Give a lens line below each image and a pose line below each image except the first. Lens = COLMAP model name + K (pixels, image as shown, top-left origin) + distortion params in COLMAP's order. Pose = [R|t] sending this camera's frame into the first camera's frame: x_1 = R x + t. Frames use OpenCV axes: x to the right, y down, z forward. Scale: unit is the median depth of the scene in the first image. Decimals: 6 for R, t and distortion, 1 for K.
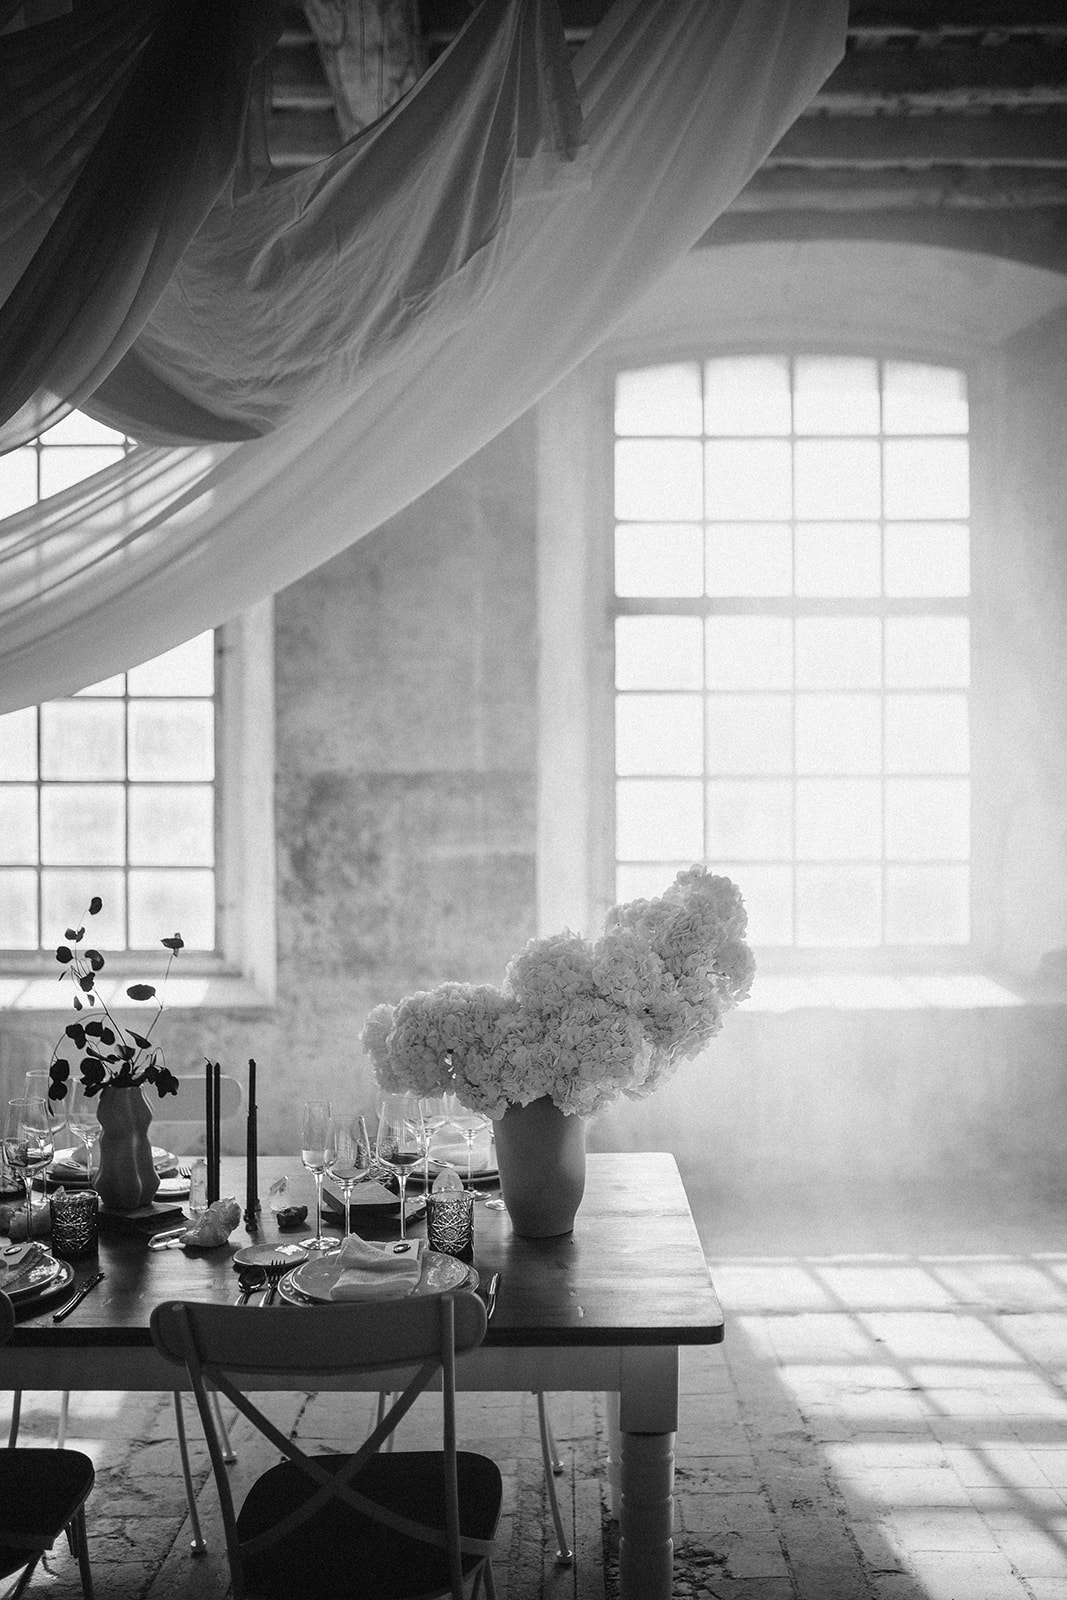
lens RADIAL K [[1611.6, 0, 536.0], [0, 1611.6, 798.2], [0, 0, 1]] dist [0.007680, 0.000000]
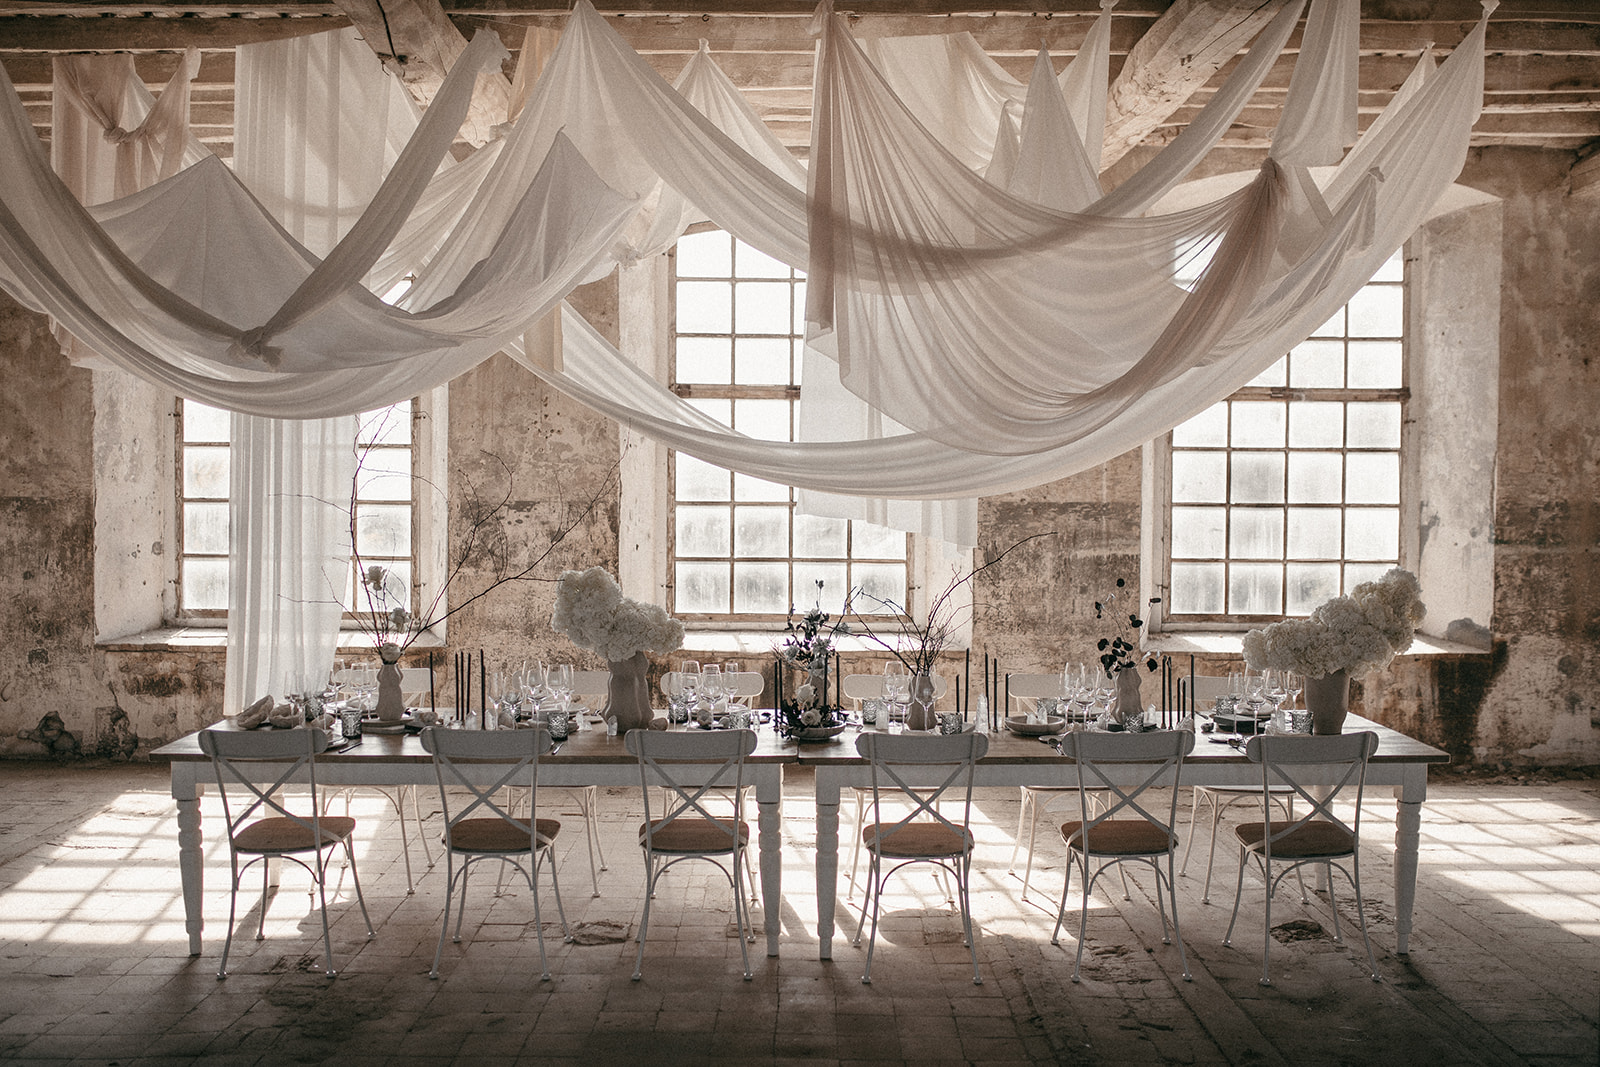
lens RADIAL K [[1611.6, 0, 797.6], [0, 1611.6, 536.3], [0, 0, 1]] dist [0.007680, 0.000000]
pose [[0.999343, 0.008367, 0.035252, -0.389257], [-0.009377, 0.999548, 0.028570, -0.025772], [-0.034997, -0.028882, 0.998970, -0.561820]]
